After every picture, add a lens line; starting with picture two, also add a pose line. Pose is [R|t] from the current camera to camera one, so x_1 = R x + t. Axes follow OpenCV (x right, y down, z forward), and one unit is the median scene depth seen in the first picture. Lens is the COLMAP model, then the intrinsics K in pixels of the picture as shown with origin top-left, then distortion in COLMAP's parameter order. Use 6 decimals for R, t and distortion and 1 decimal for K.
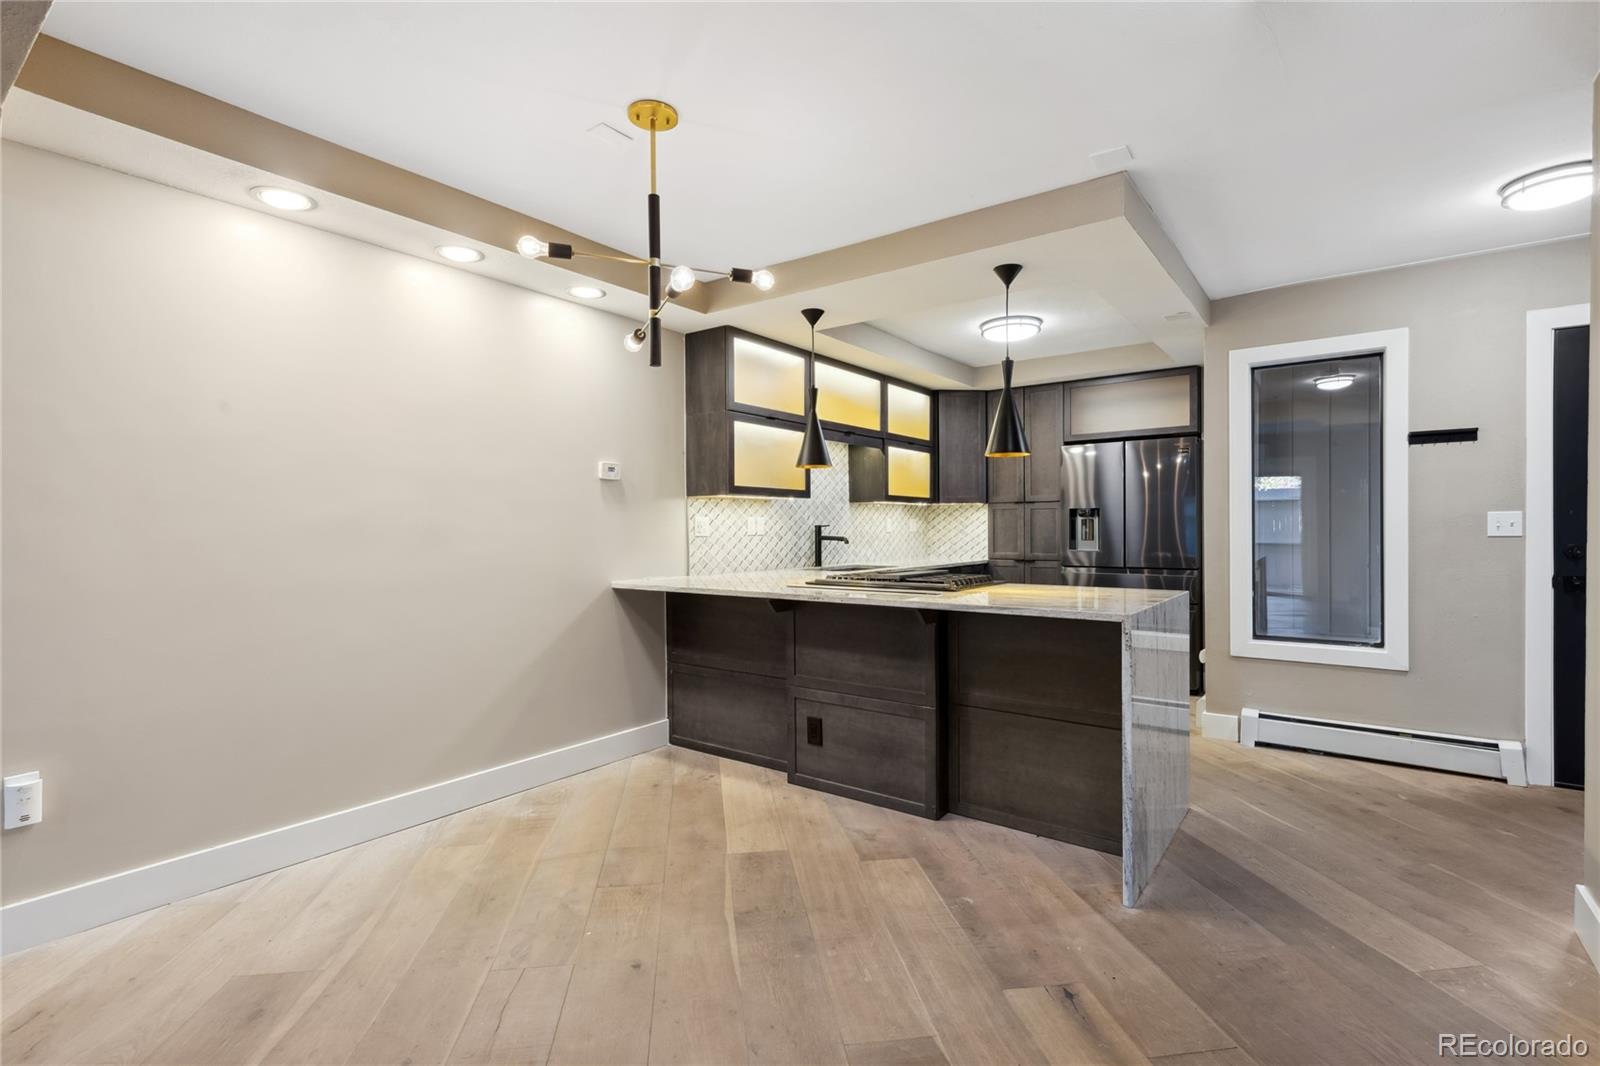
lens RADIAL K [[744.4, 0, 795.6], [0, 744.4, 527.4], [0, 0, 1]] dist [0.007024, -0.000576]
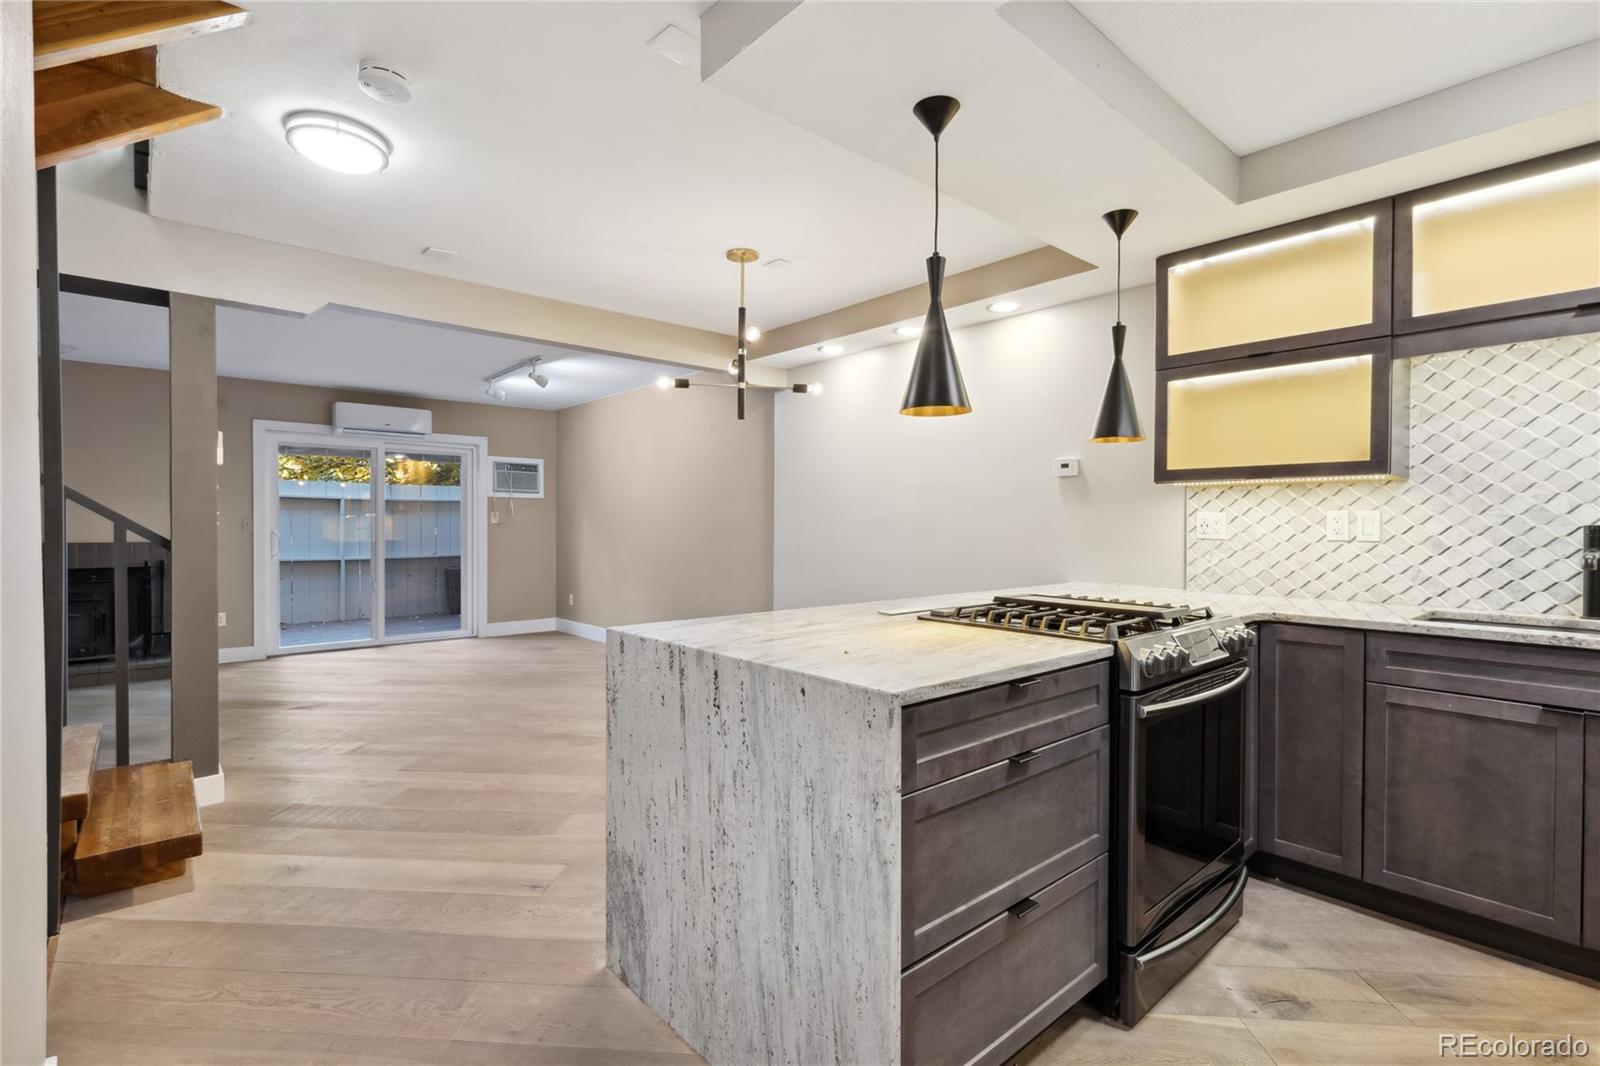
lens RADIAL K [[744.4, 0, 801.9], [0, 744.4, 529.9], [0, 0, 1]] dist [0.007024, -0.000576]
pose [[-0.201263, 0.013604, -0.979443, 0.582055], [-0.002541, 0.999893, 0.014410, -0.005650], [0.979534, 0.005389, -0.201207, 0.649468]]
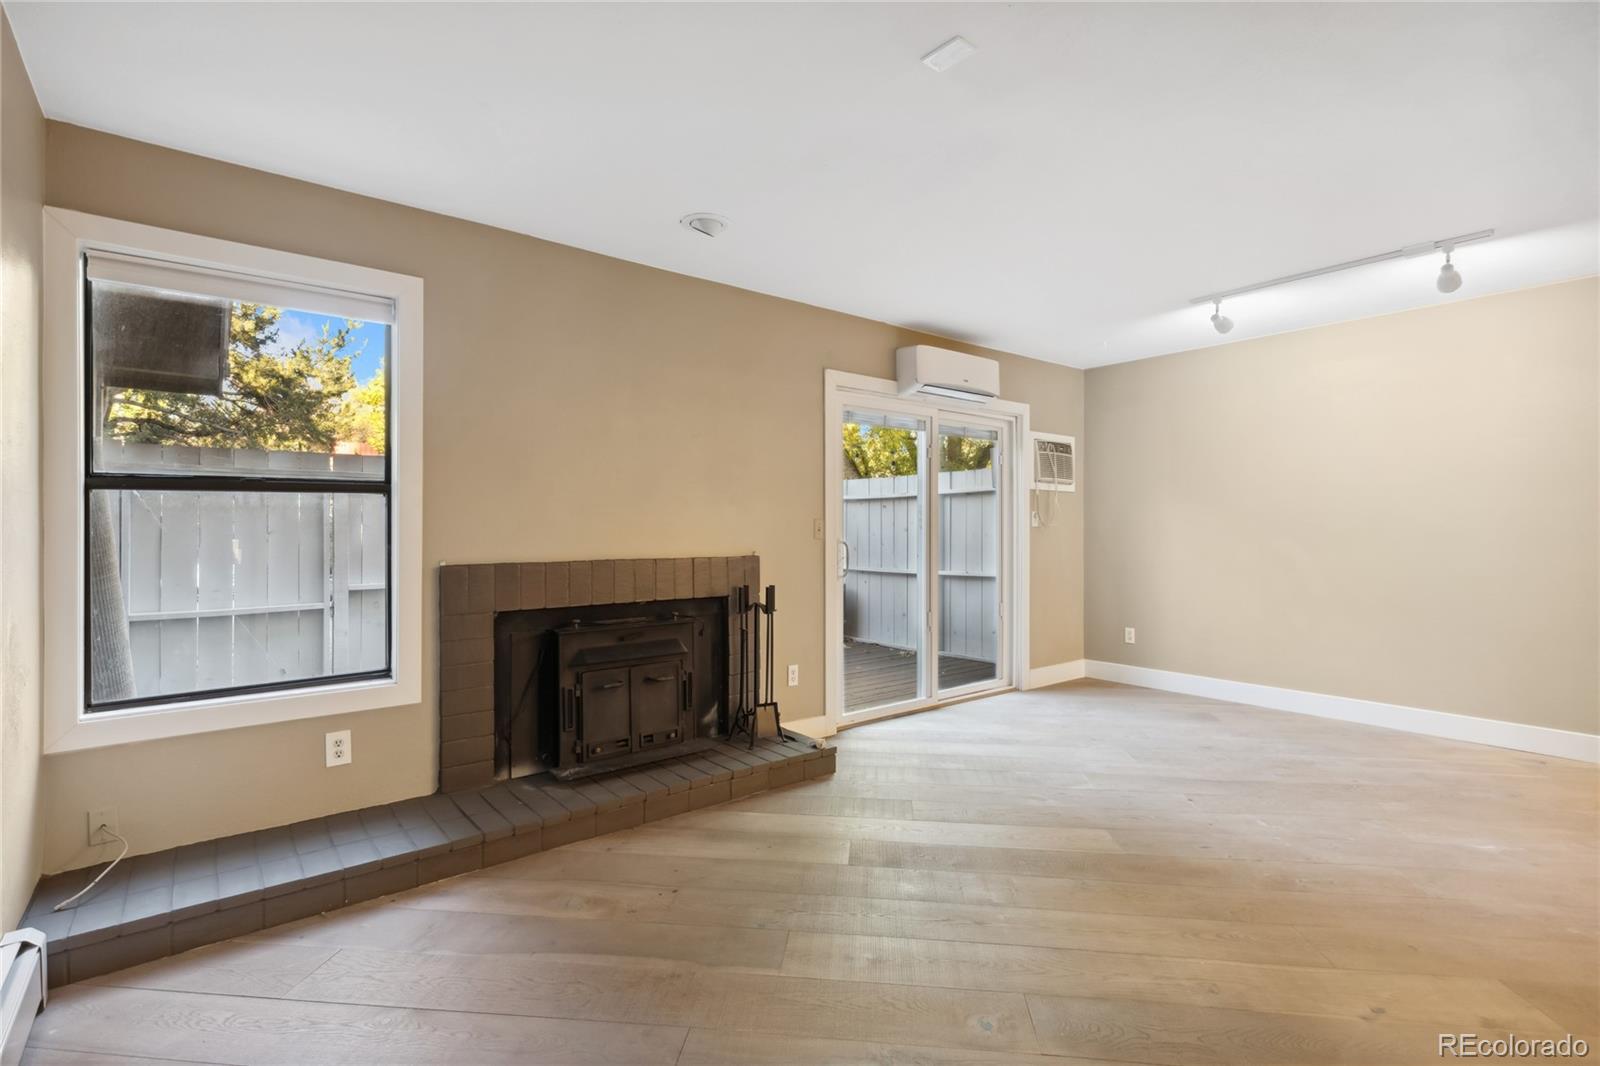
lens RADIAL K [[744.4, 0, 796.7], [0, 744.4, 535.8], [0, 0, 1]] dist [0.007024, -0.000576]
pose [[-0.255904, 0.016857, -0.966555, 0.327582], [0.000114, 0.999848, 0.017407, -0.001179], [0.966702, 0.004344, -0.255868, -0.363207]]
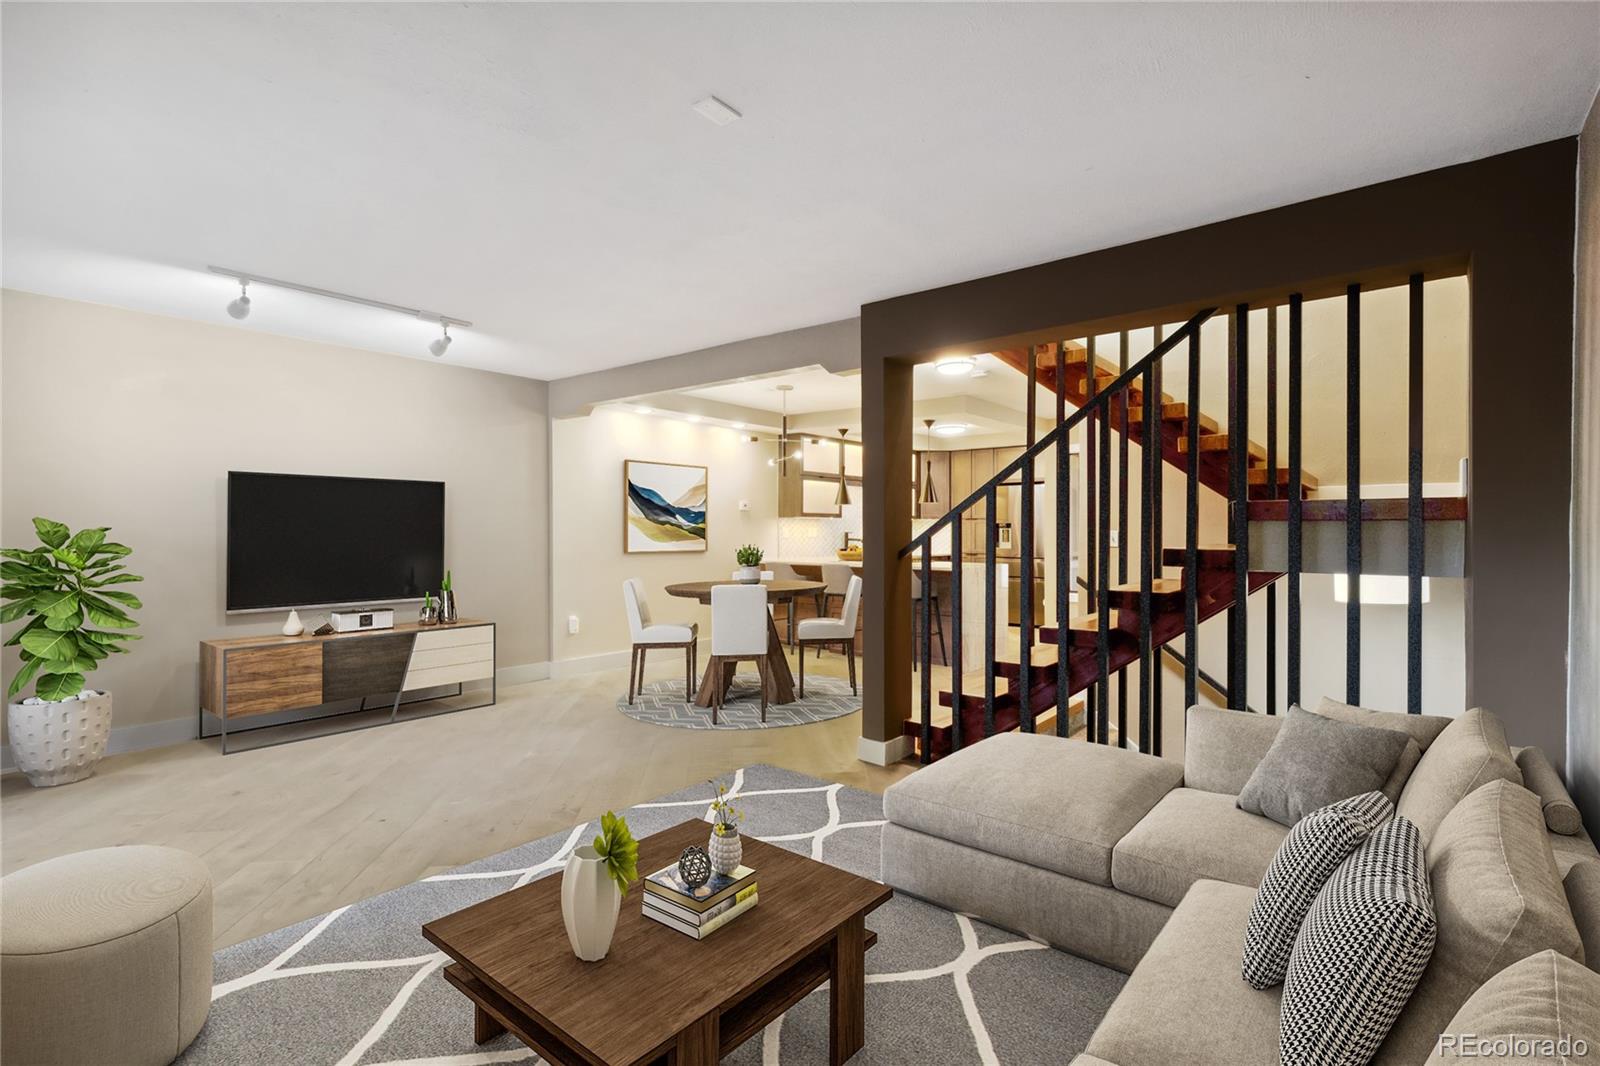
lens RADIAL K [[744.4, 0, 790.5], [0, 744.4, 532.1], [0, 0, 1]] dist [0.007024, -0.000576]
pose [[0.998501, 0.007022, -0.054274, -0.006954], [-0.006874, 0.999972, 0.002915, -0.007951], [0.054293, -0.002538, 0.998522, -0.808416]]
